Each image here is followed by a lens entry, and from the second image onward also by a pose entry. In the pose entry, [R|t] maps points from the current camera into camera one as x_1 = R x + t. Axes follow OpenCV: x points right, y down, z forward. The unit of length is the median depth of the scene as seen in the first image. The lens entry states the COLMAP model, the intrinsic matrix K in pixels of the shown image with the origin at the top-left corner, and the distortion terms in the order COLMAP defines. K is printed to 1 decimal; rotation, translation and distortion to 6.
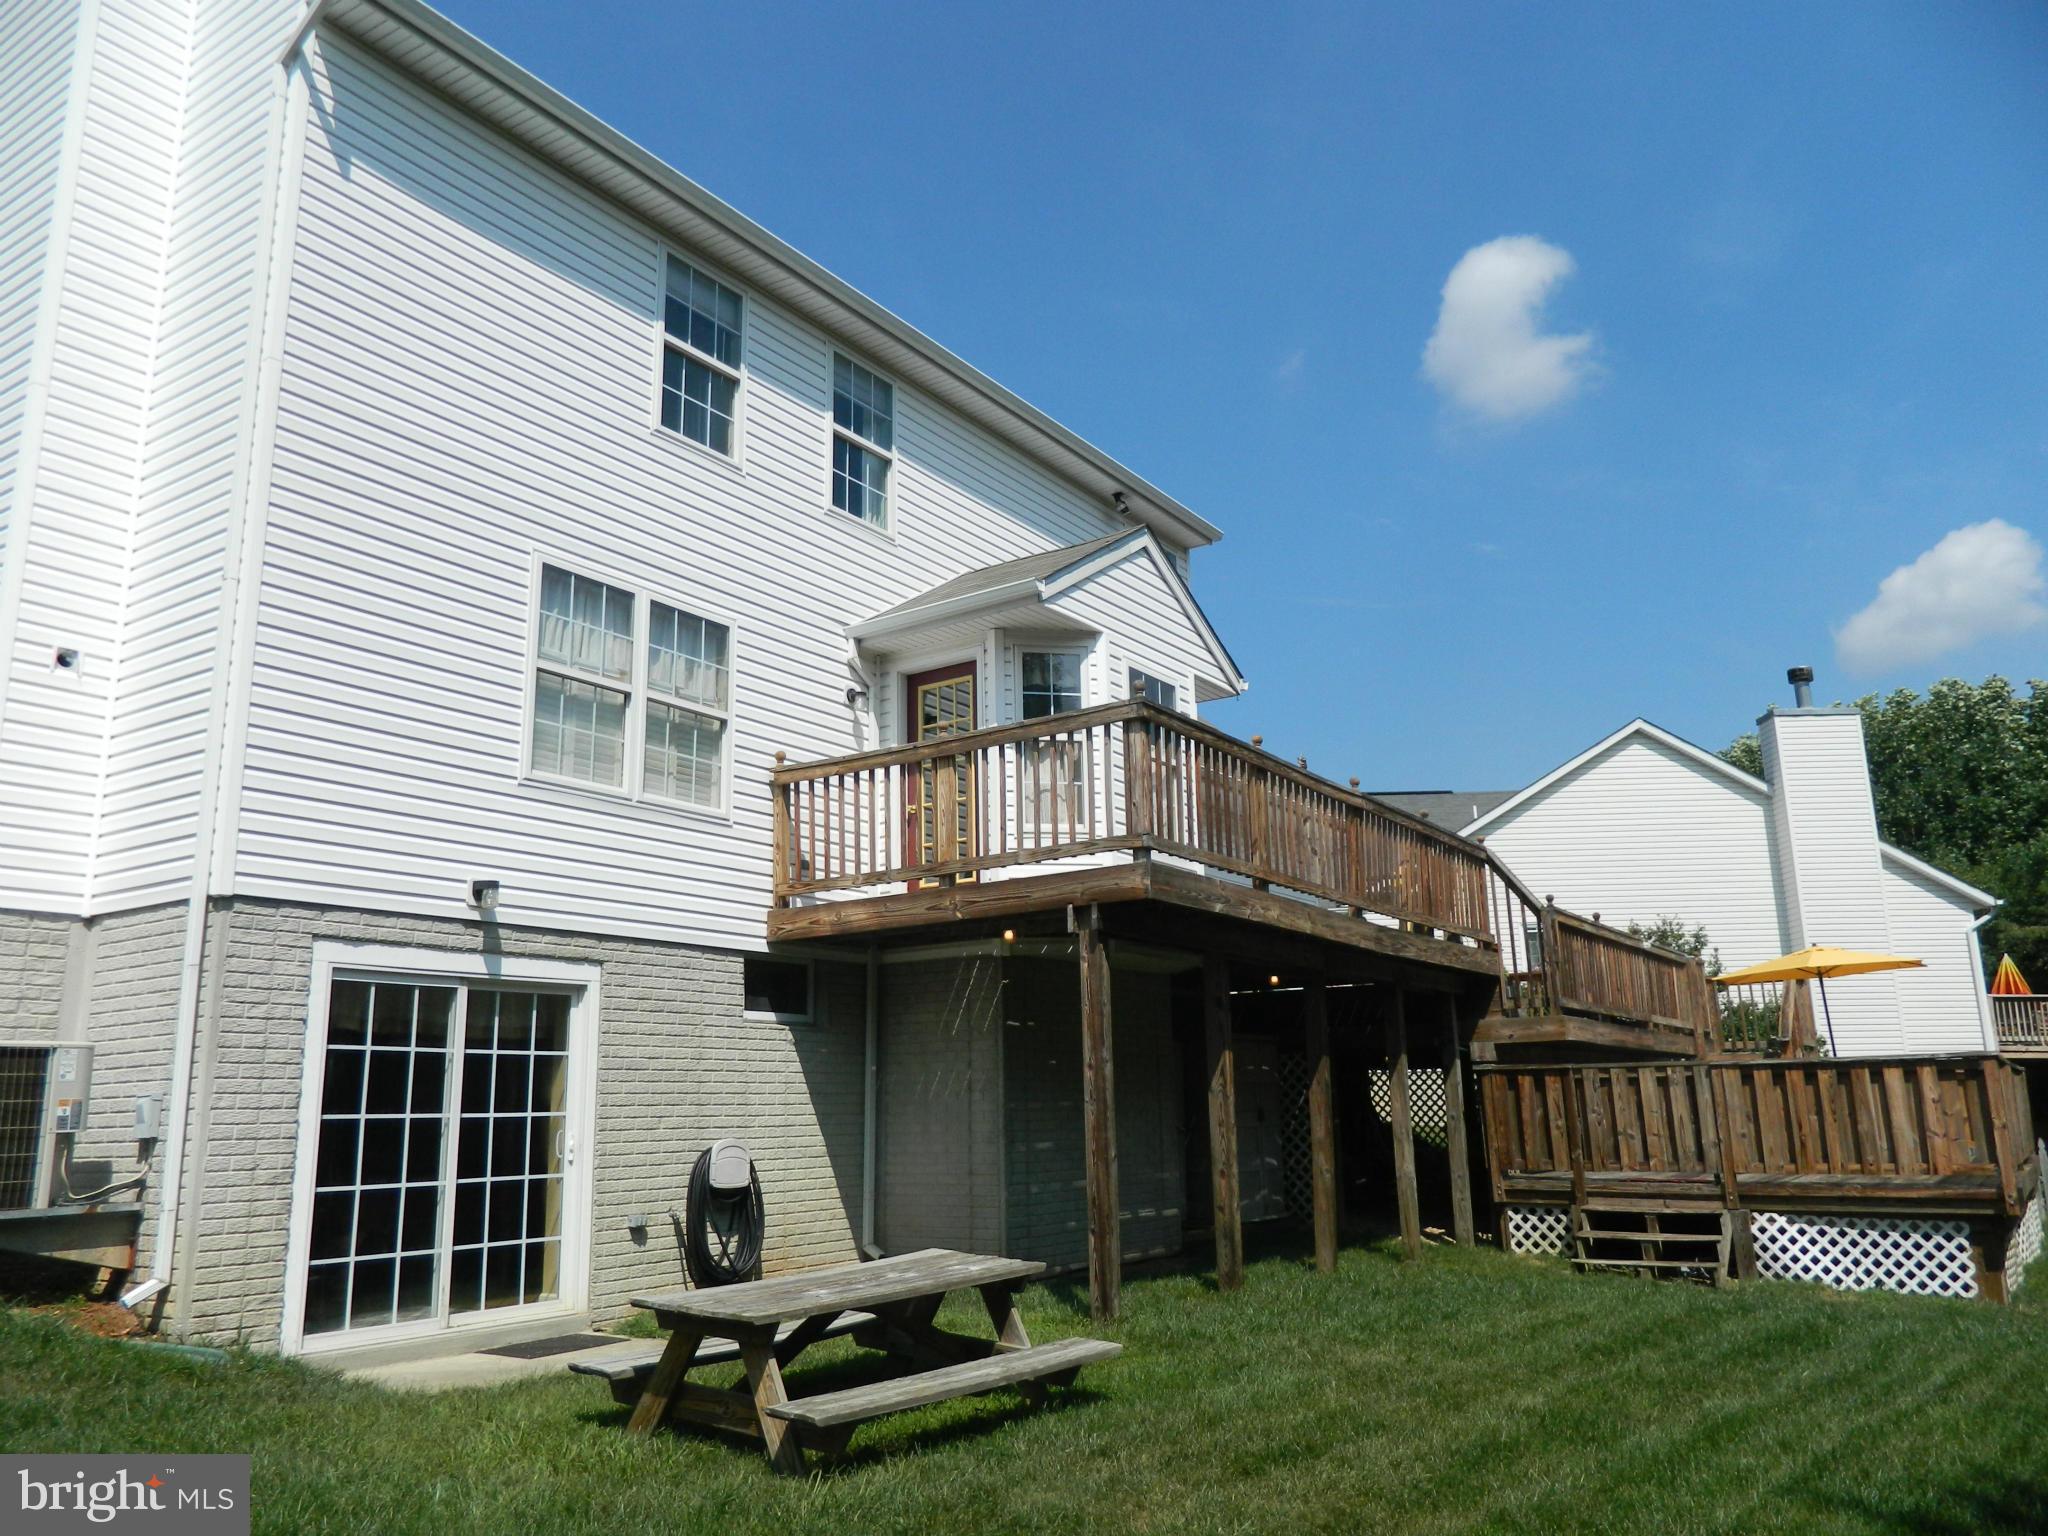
lens RADIAL K [[1553.4, 0, 984.9], [0, 1553.4, 764.3], [0, 0, 1]] dist [0.012224, 0.000576]
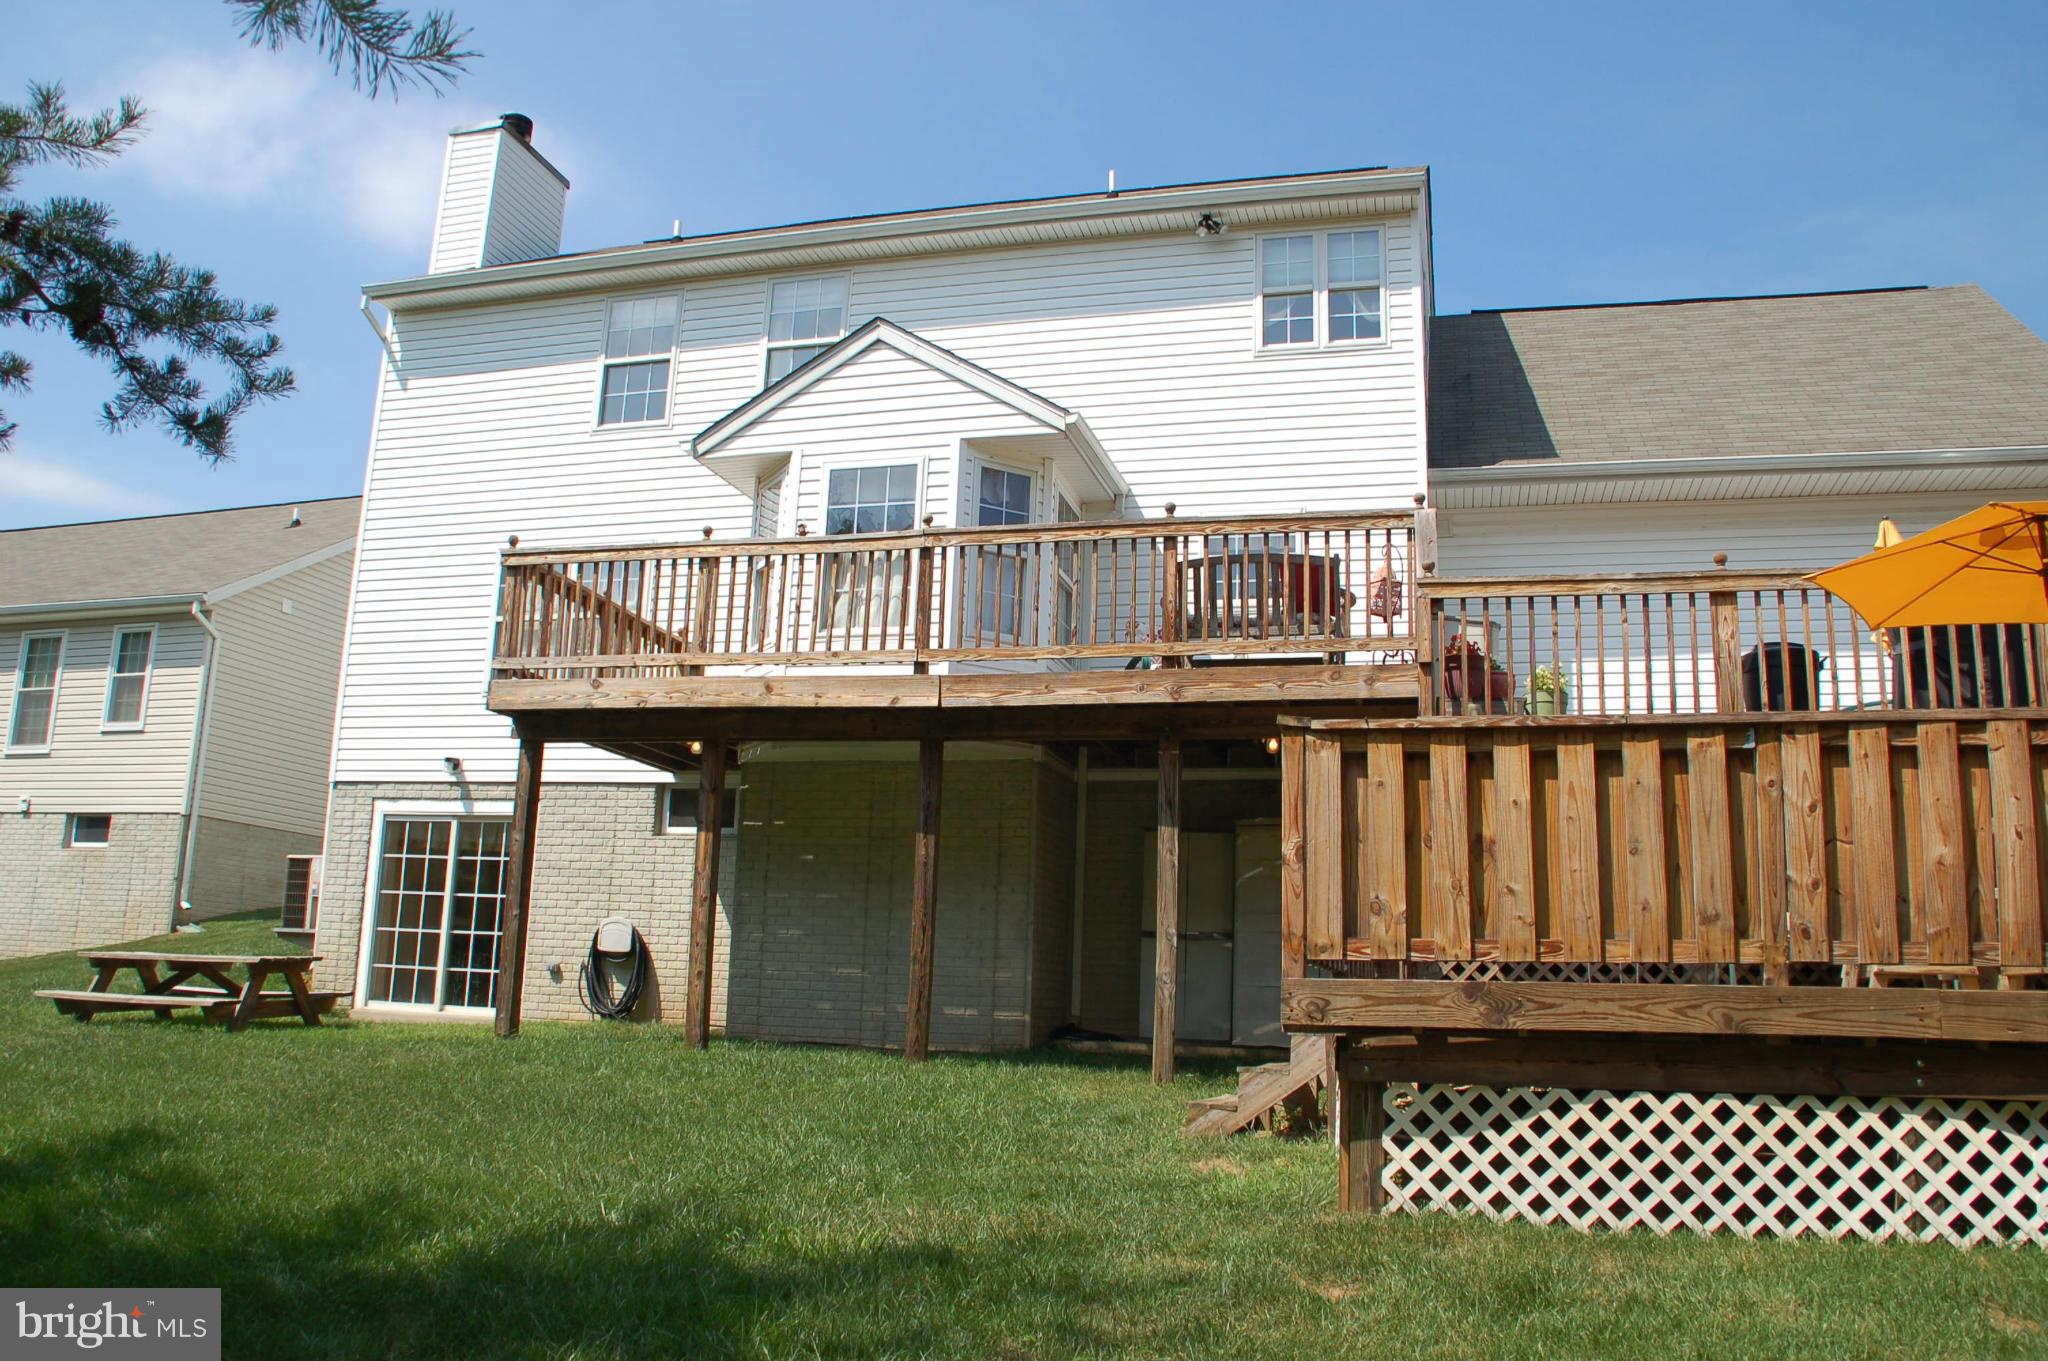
lens RADIAL K [[1635.0, 0, 1027.2], [0, 1635.0, 708.2], [0, 0, 1]] dist [-0.260078, 0.404846]
pose [[0.316605, -0.142911, -0.937730, 1.125667], [0.166201, 0.981650, -0.093490, 0.214809], [0.933884, -0.126252, 0.334547, 0.755580]]
